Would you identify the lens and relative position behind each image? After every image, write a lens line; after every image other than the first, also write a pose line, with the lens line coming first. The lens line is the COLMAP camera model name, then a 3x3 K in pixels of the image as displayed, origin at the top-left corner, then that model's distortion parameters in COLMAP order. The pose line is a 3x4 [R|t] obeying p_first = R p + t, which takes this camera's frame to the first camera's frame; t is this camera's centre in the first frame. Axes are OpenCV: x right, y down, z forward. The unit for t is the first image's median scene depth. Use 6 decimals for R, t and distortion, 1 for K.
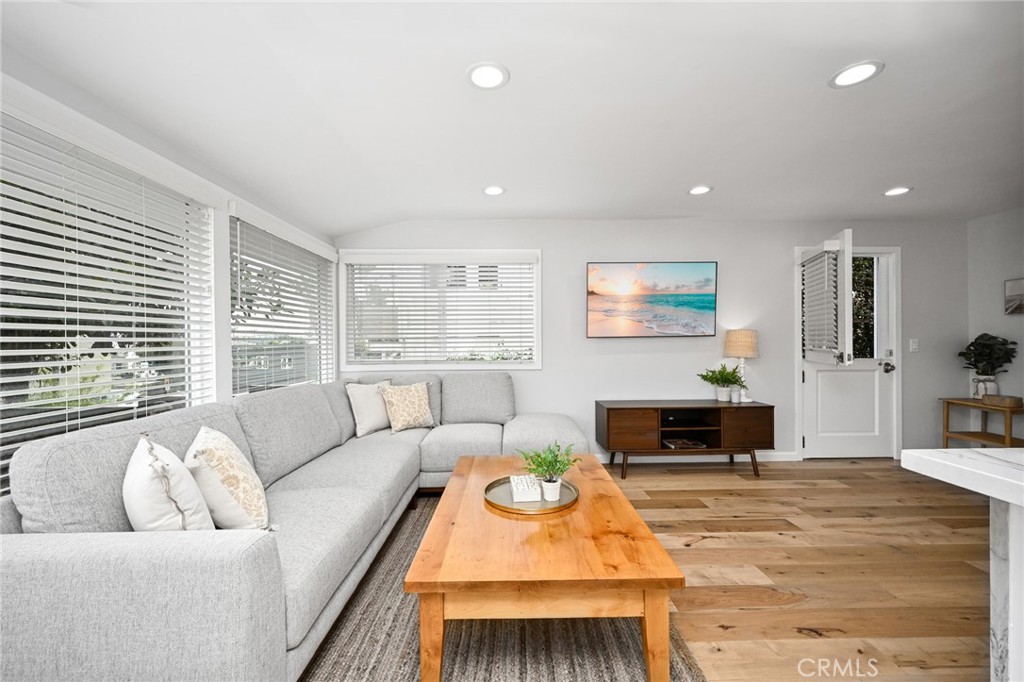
lens RADIAL K [[405.3, 0, 514.5], [0, 405.3, 342.5], [0, 0, 1]] dist [0.000181, 0.000905]
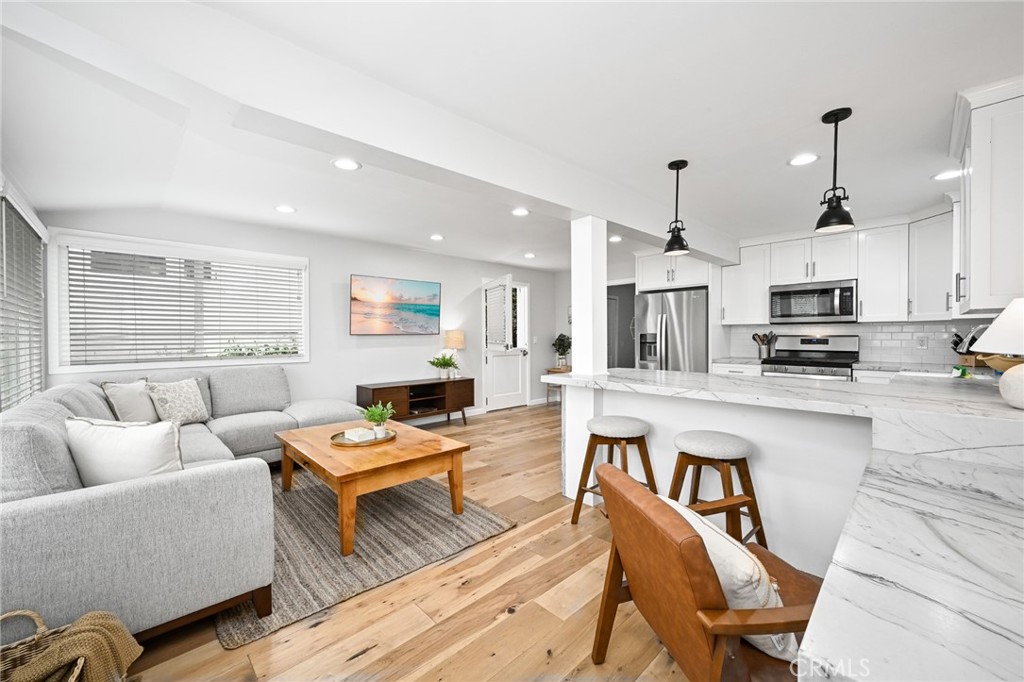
lens RADIAL K [[405.3, 0, 512.4], [0, 405.3, 339.1], [0, 0, 1]] dist [0.000181, 0.000905]
pose [[0.741744, -0.002324, 0.670679, -0.299941], [0.003526, 0.999994, -0.000435, 0.003630], [-0.670674, 0.002687, 0.741748, -0.265930]]
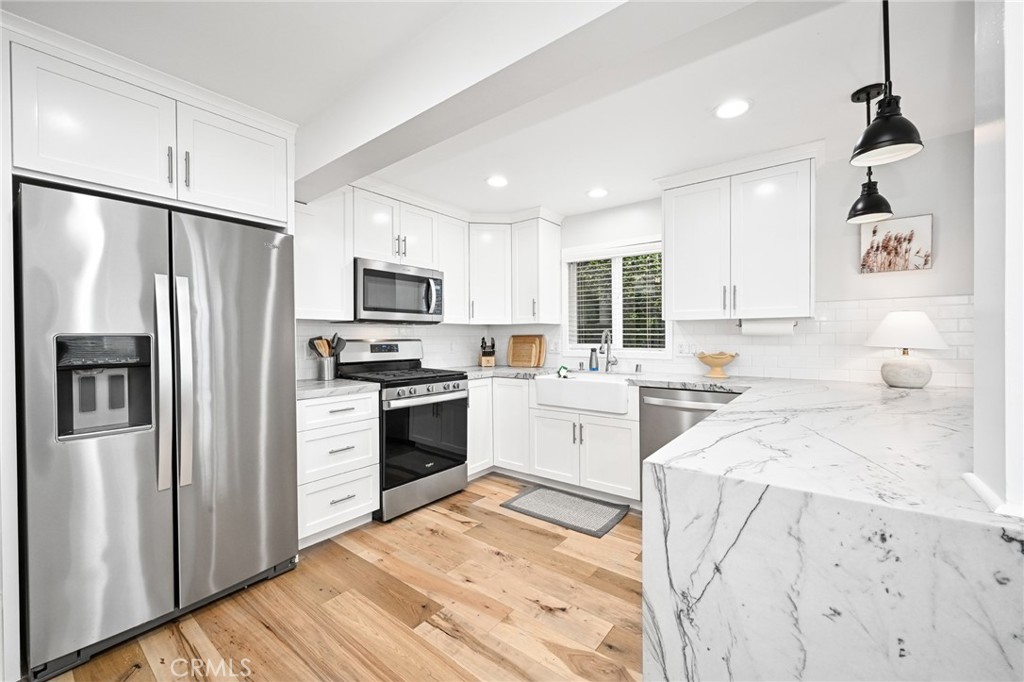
lens RADIAL K [[405.3, 0, 509.7], [0, 405.3, 341.8], [0, 0, 1]] dist [0.000181, 0.000905]
pose [[-0.767665, 0.002057, 0.640848, 0.438722], [0.014076, 0.999808, 0.013651, -0.008352], [-0.640697, 0.019500, -0.767547, 0.535916]]
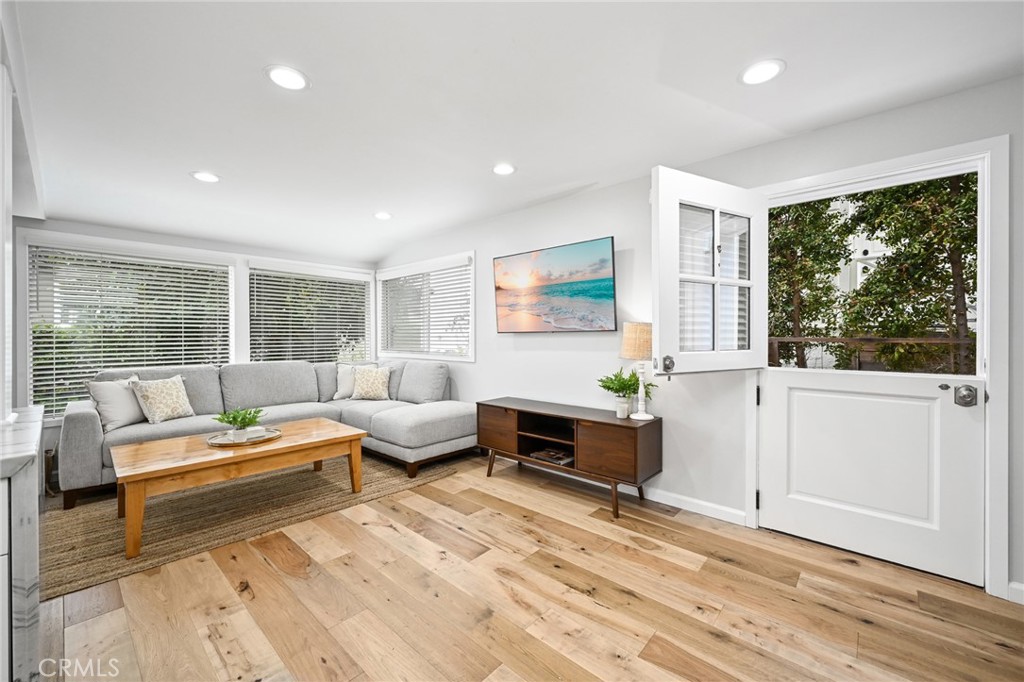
lens RADIAL K [[405.3, 0, 512.4], [0, 405.3, 340.5], [0, 0, 1]] dist [0.000181, 0.000905]
pose [[0.726437, 0.013651, -0.687097, 0.943111], [-0.005917, 0.999890, 0.013610, -0.007809], [0.687208, -0.005821, 0.726438, 0.310647]]
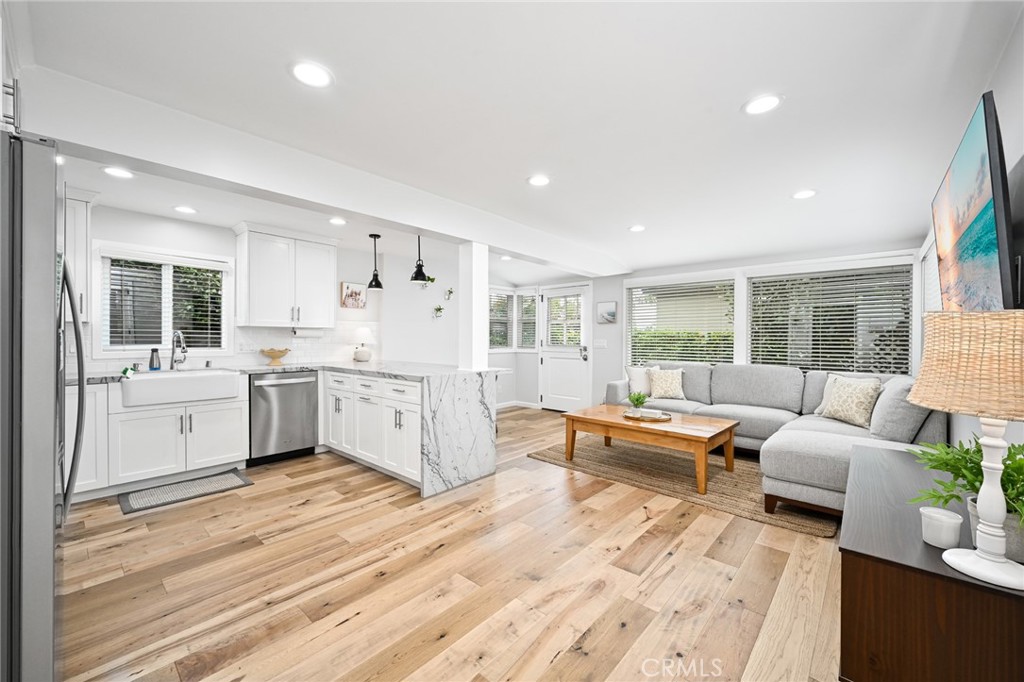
lens RADIAL K [[405.3, 0, 520.0], [0, 405.3, 340.6], [0, 0, 1]] dist [0.000181, 0.000905]
pose [[-0.676836, 0.008428, -0.736086, 1.020044], [-0.002560, 0.999901, 0.013803, -0.013014], [0.736129, 0.011227, -0.676748, 0.996755]]
